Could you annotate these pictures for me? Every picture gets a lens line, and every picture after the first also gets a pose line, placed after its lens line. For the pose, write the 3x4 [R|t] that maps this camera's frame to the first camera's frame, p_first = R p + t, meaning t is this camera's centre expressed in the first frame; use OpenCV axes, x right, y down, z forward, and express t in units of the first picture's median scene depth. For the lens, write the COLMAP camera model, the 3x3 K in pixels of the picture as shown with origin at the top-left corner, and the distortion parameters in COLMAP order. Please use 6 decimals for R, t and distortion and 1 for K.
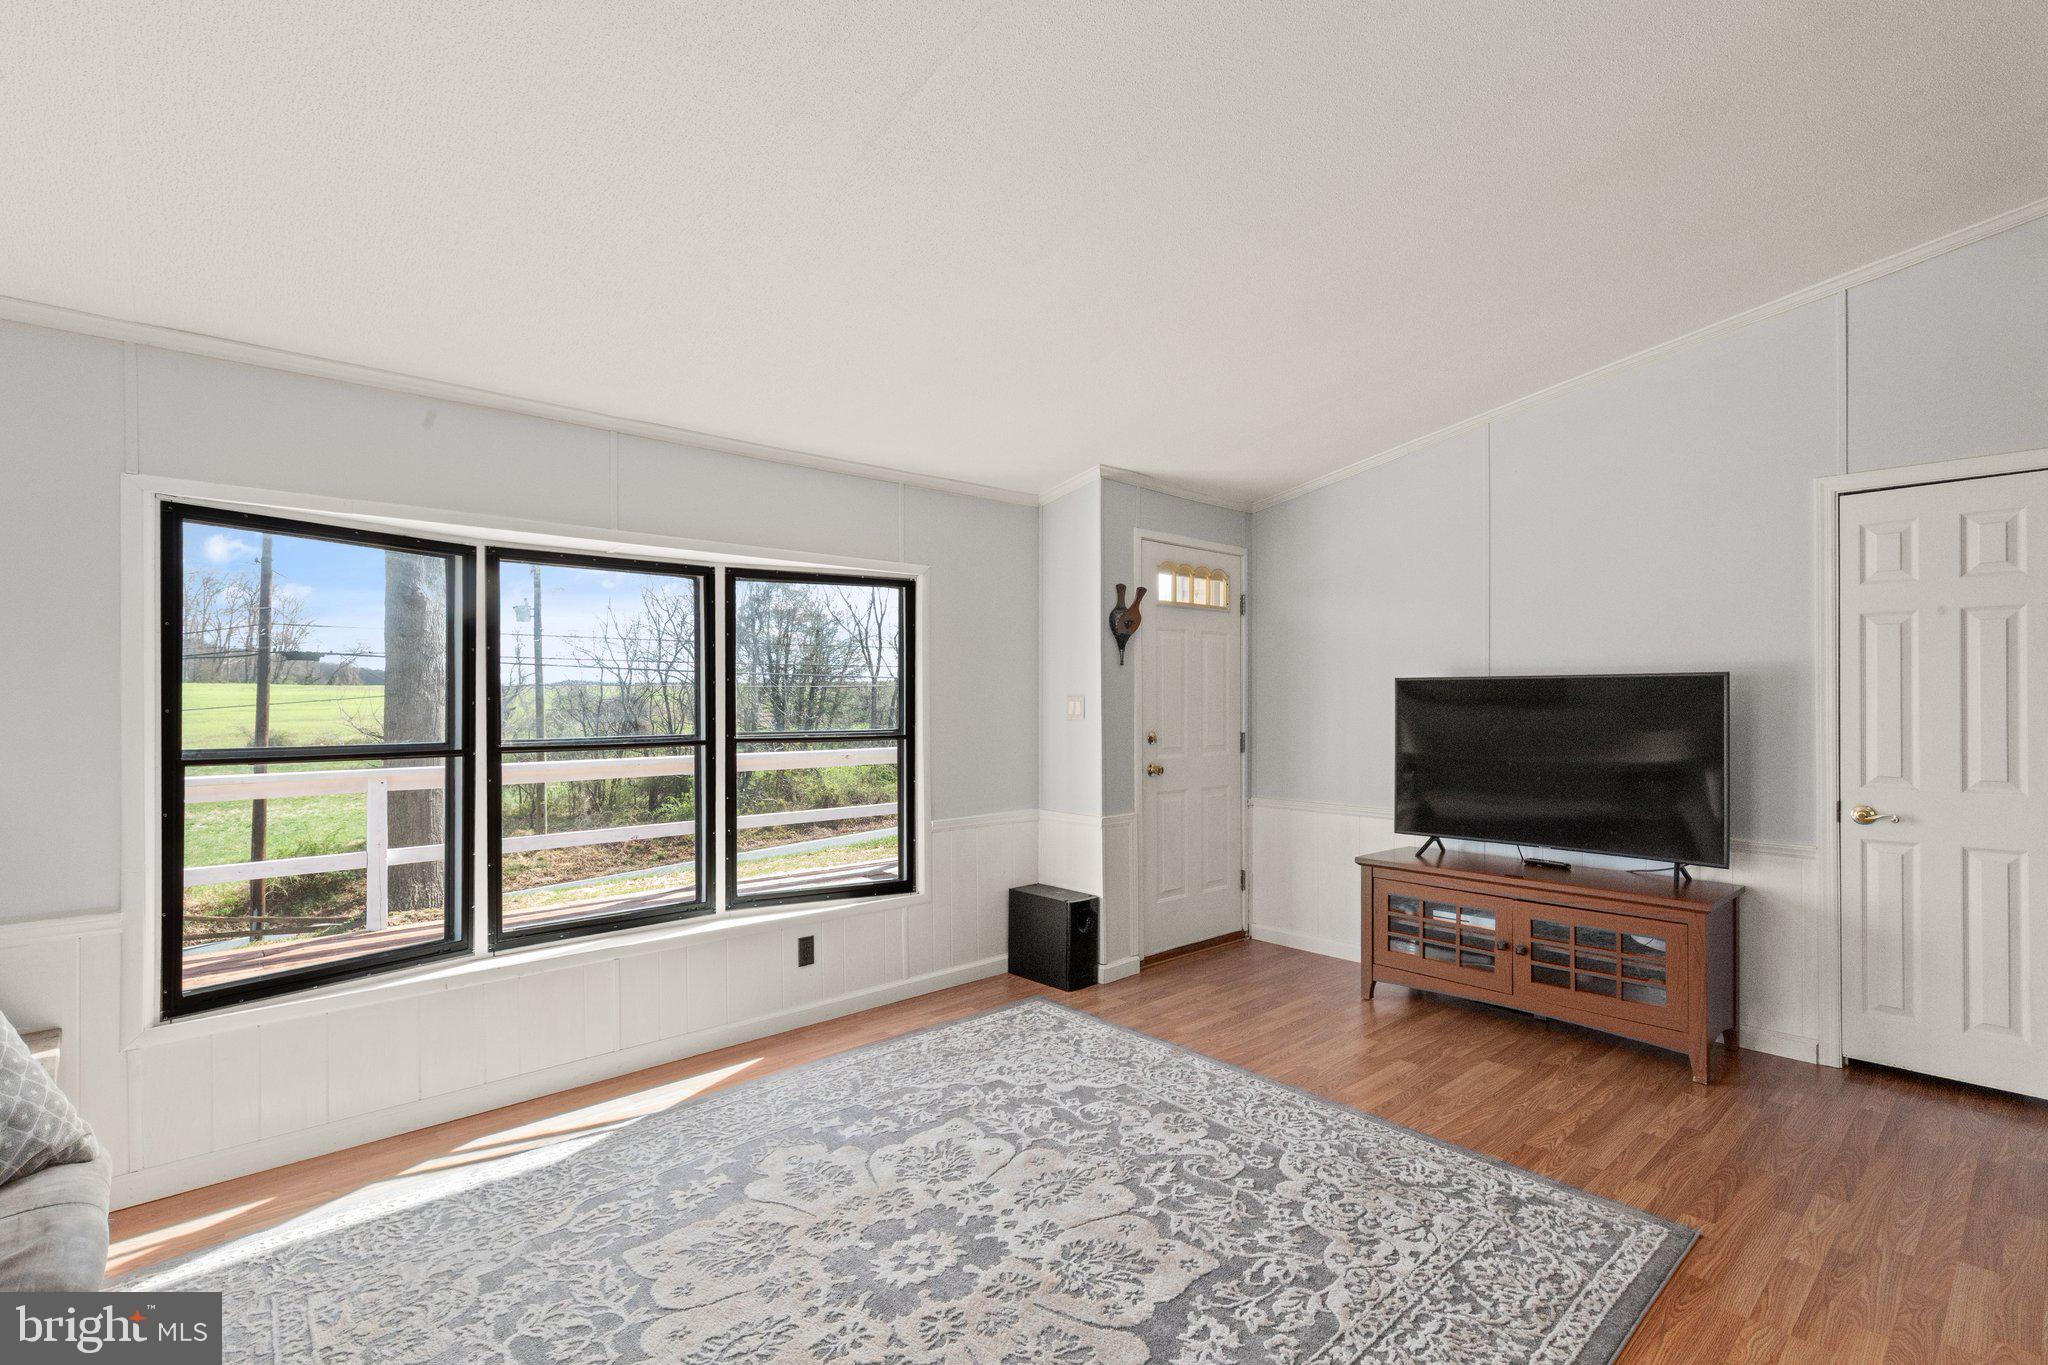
lens RADIAL K [[937.1, 0, 1044.0], [0, 937.1, 691.6], [0, 0, 1]] dist [0.009101, -0.001544]
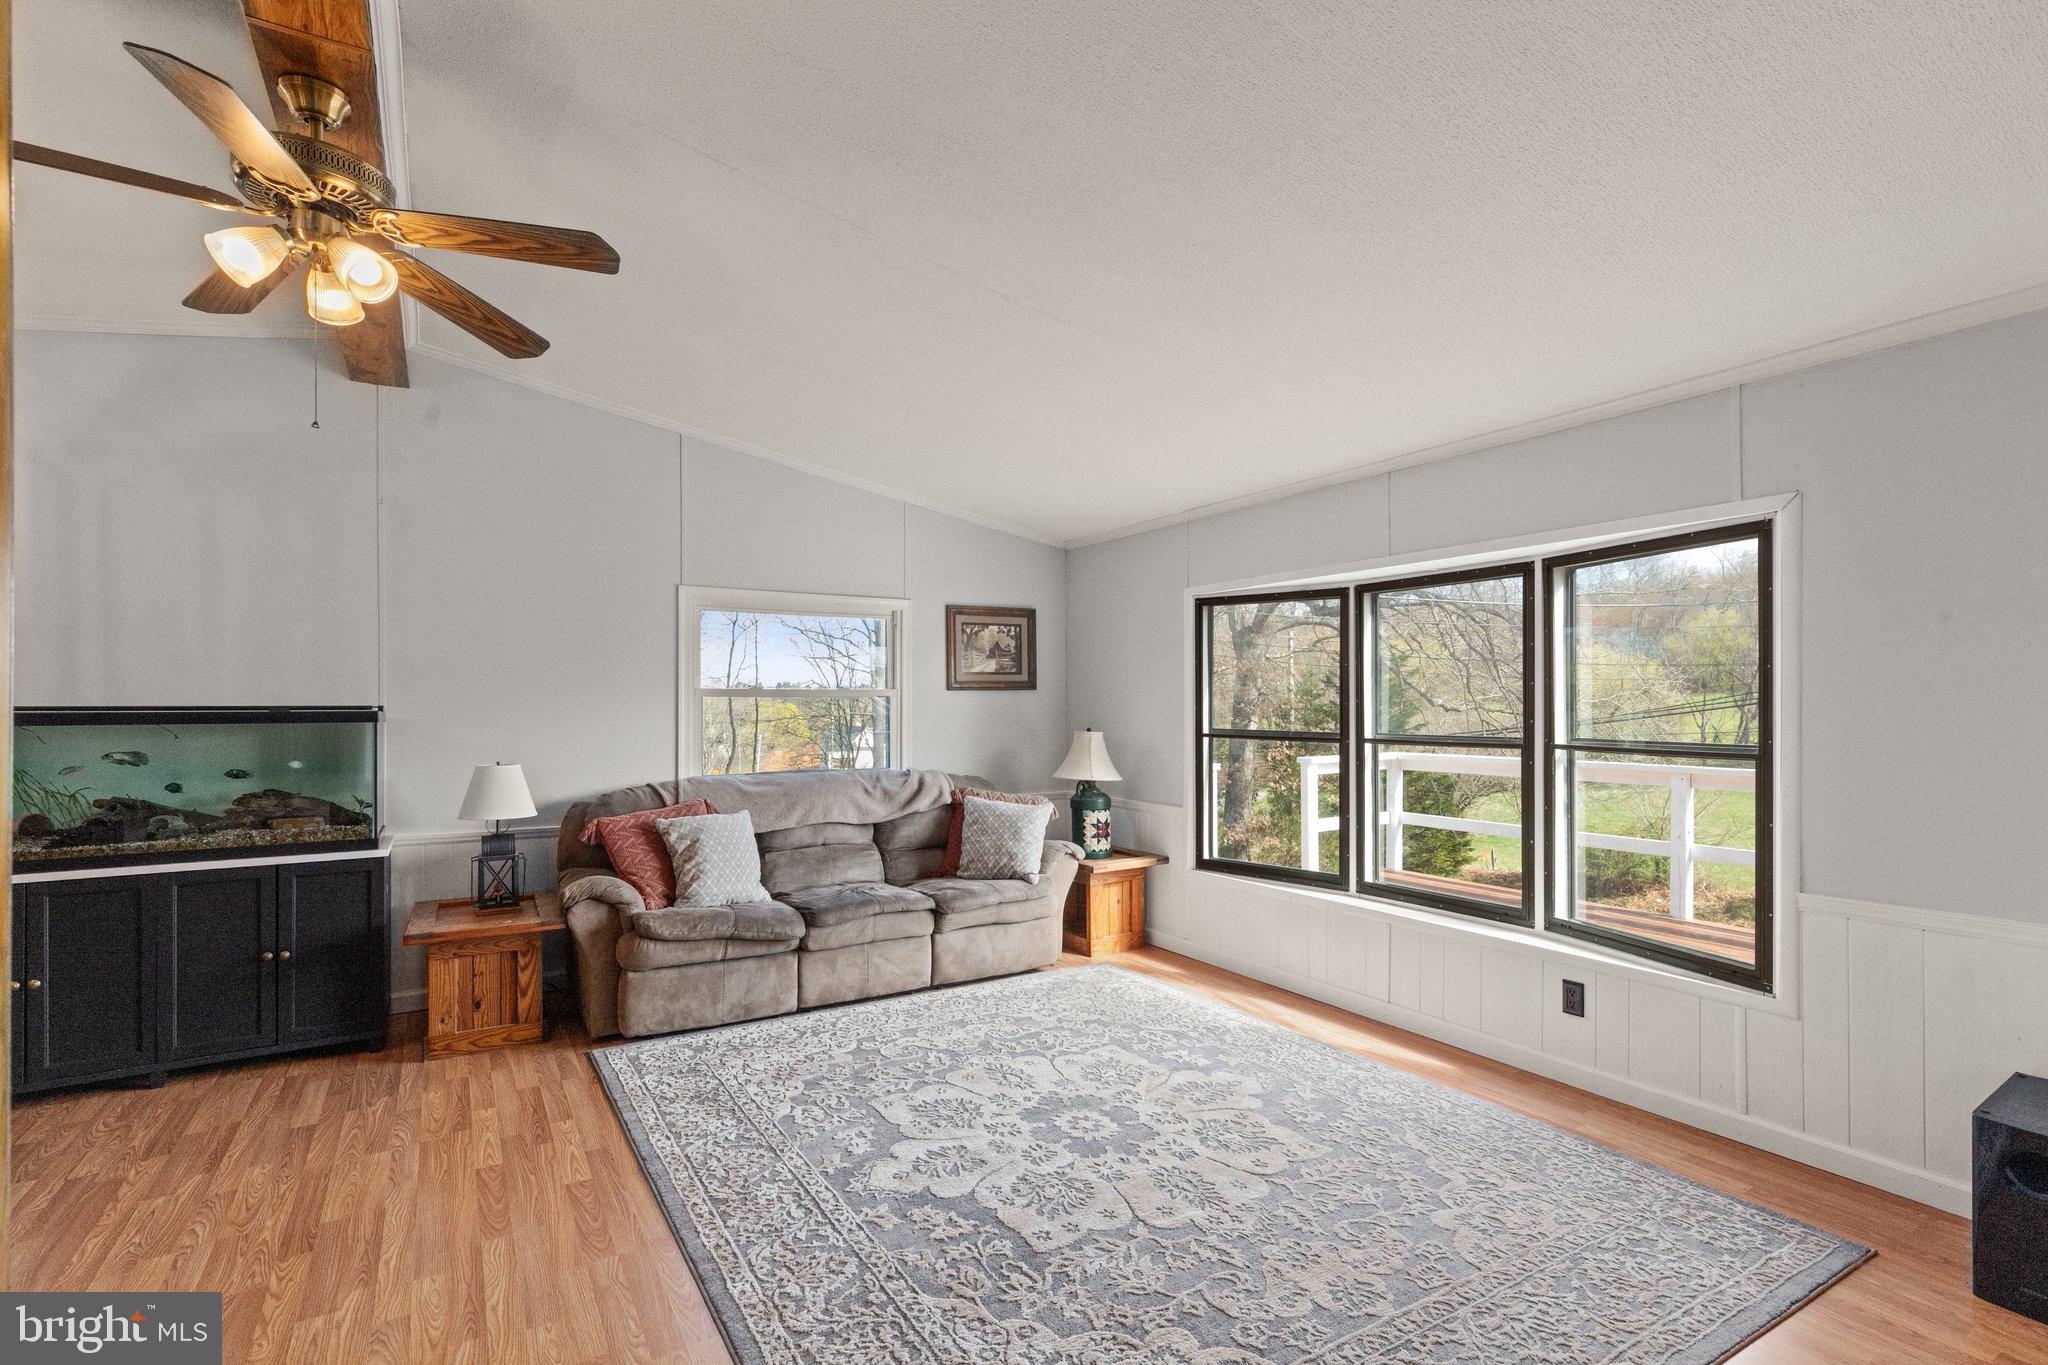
lens RADIAL K [[937.1, 0, 997.1], [0, 937.1, 705.1], [0, 0, 1]] dist [0.009101, -0.001544]
pose [[-0.206634, 0.005225, -0.978404, 0.991924], [0.012736, 0.999915, 0.002650, 0.004159], [0.978335, -0.011913, -0.206683, 0.969256]]
